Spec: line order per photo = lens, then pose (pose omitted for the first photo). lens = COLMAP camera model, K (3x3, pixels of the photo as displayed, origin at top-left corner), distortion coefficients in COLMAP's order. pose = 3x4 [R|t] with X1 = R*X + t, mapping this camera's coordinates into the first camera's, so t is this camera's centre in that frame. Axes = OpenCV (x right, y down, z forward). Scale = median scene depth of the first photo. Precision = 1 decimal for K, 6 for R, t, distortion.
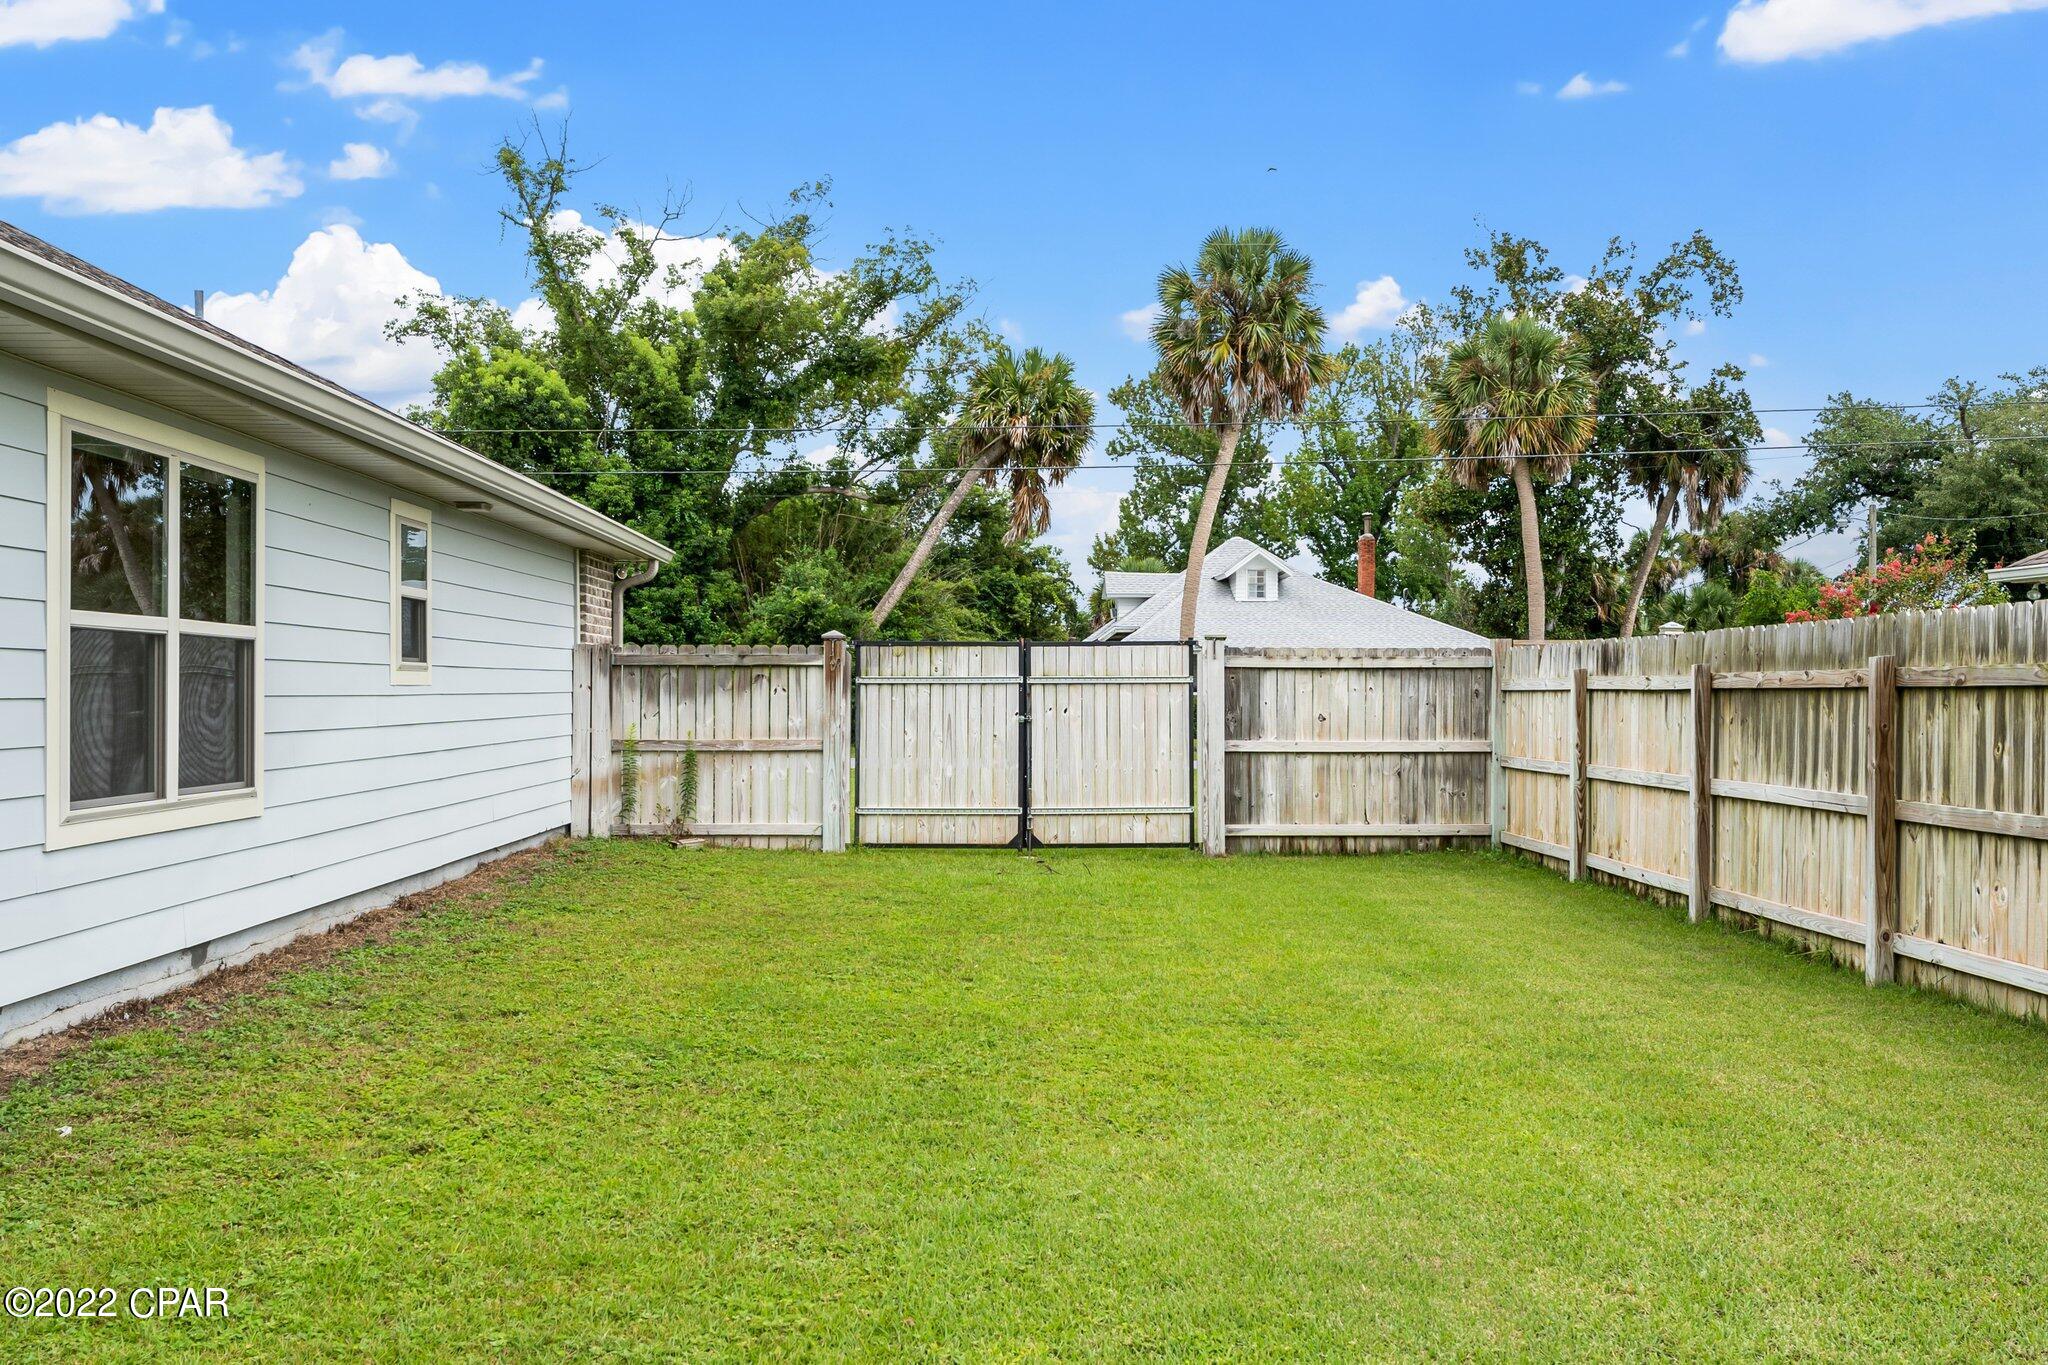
lens RADIAL K [[1828.4, 0, 1020.3], [0, 1828.4, 686.6], [0, 0, 1]] dist [-0.010488, 0.020267]
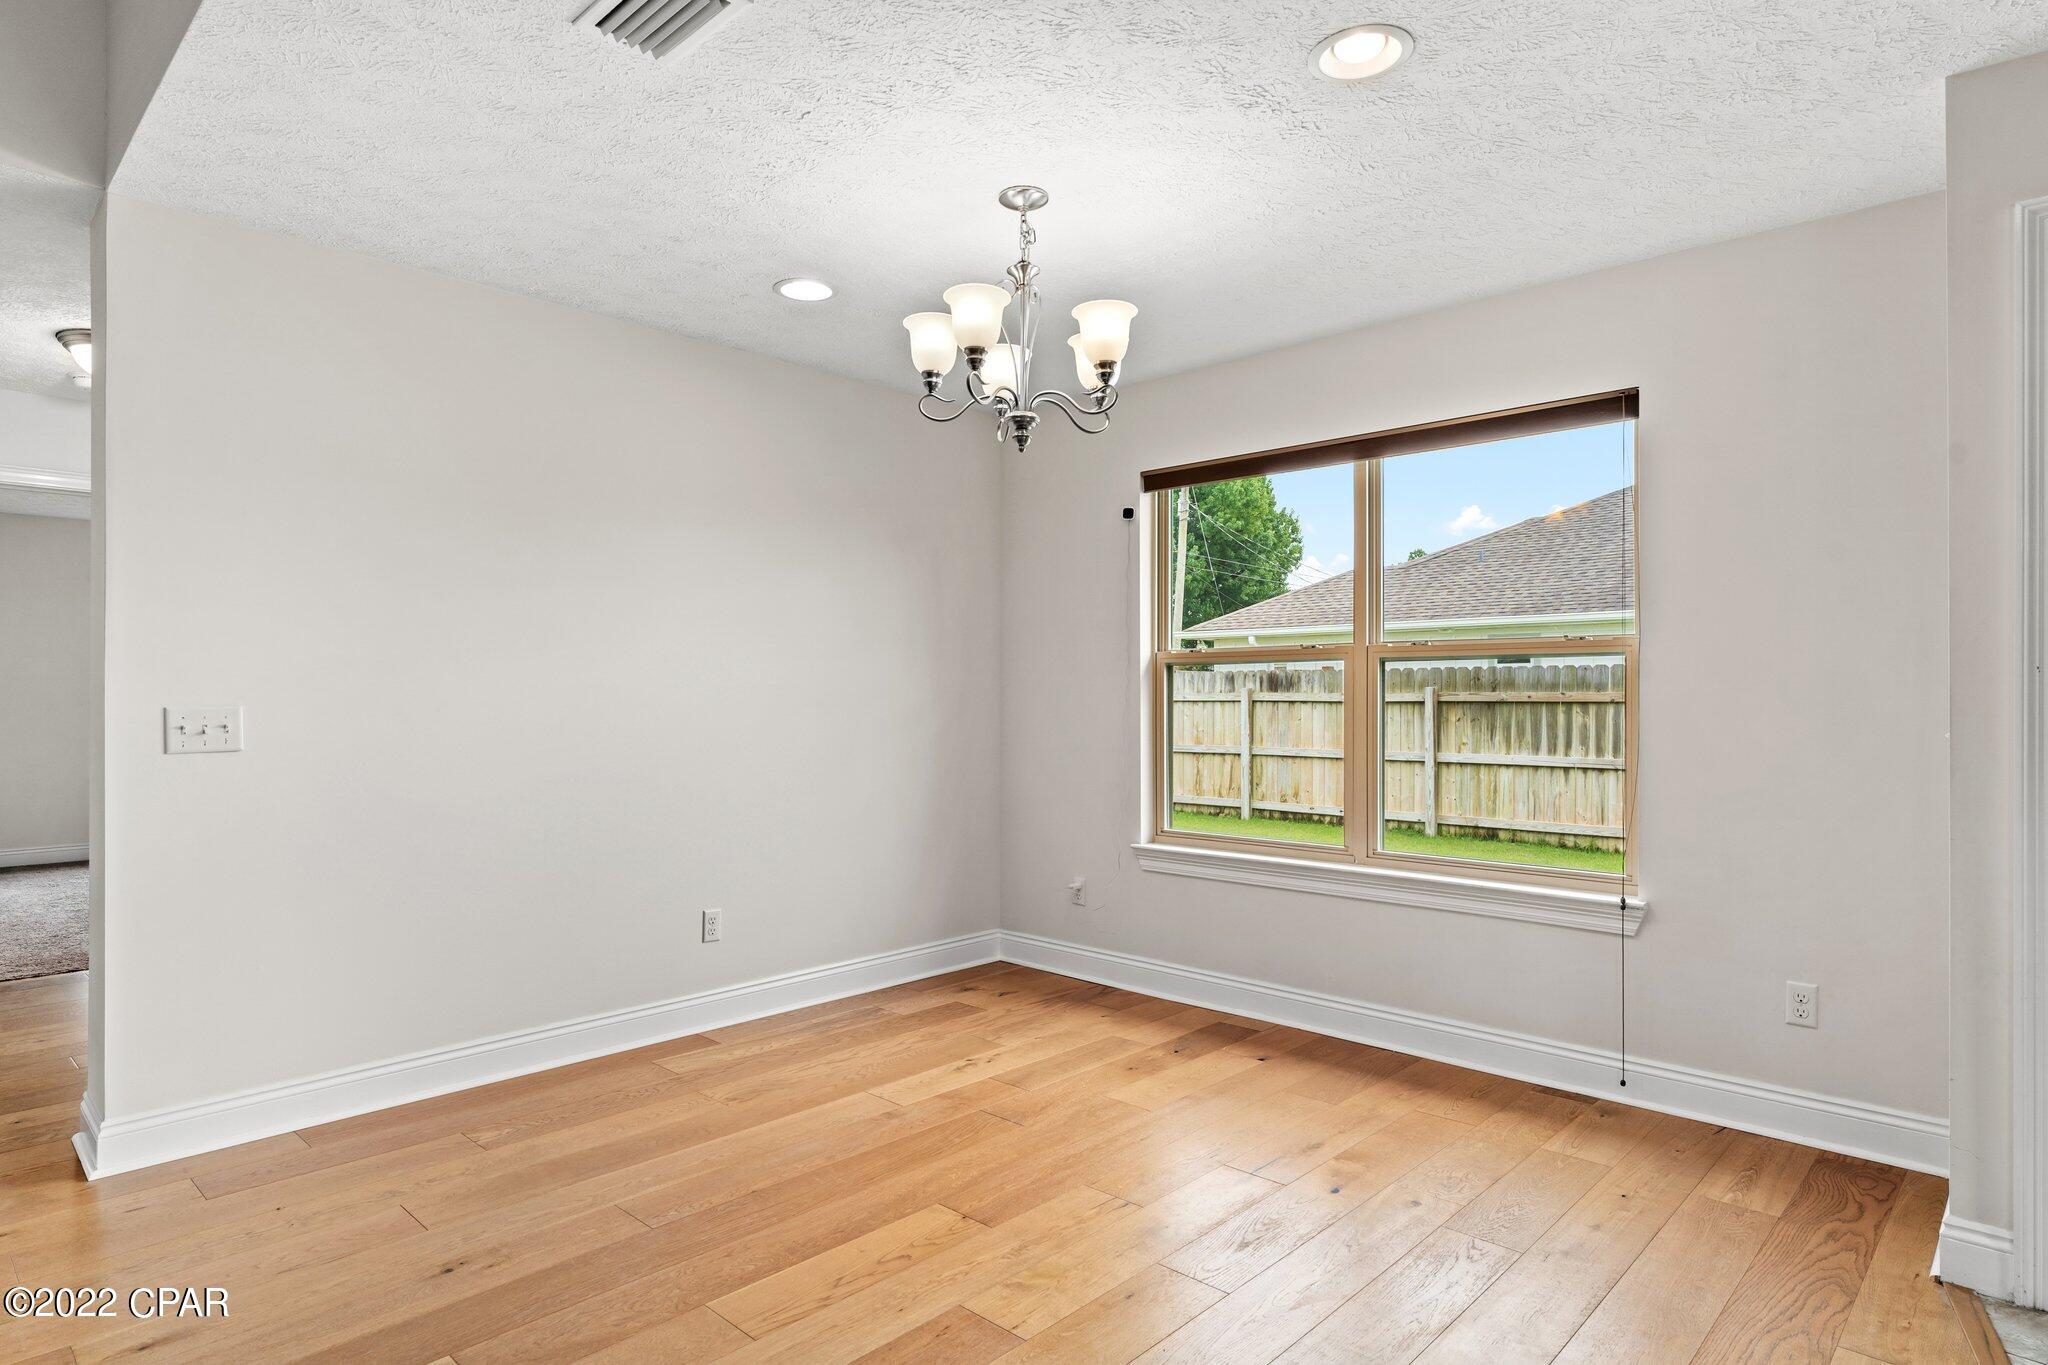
lens RADIAL K [[1136.4, 0, 1006.7], [0, 1136.4, 688.3], [0, 0, 1]] dist [0.003251, -0.002018]
pose [[0.706936, 0.000948, 0.707277, -0.487340], [0.000490, 0.999998, -0.001829, -0.006873], [-0.707278, 0.001639, 0.706934, 0.372972]]
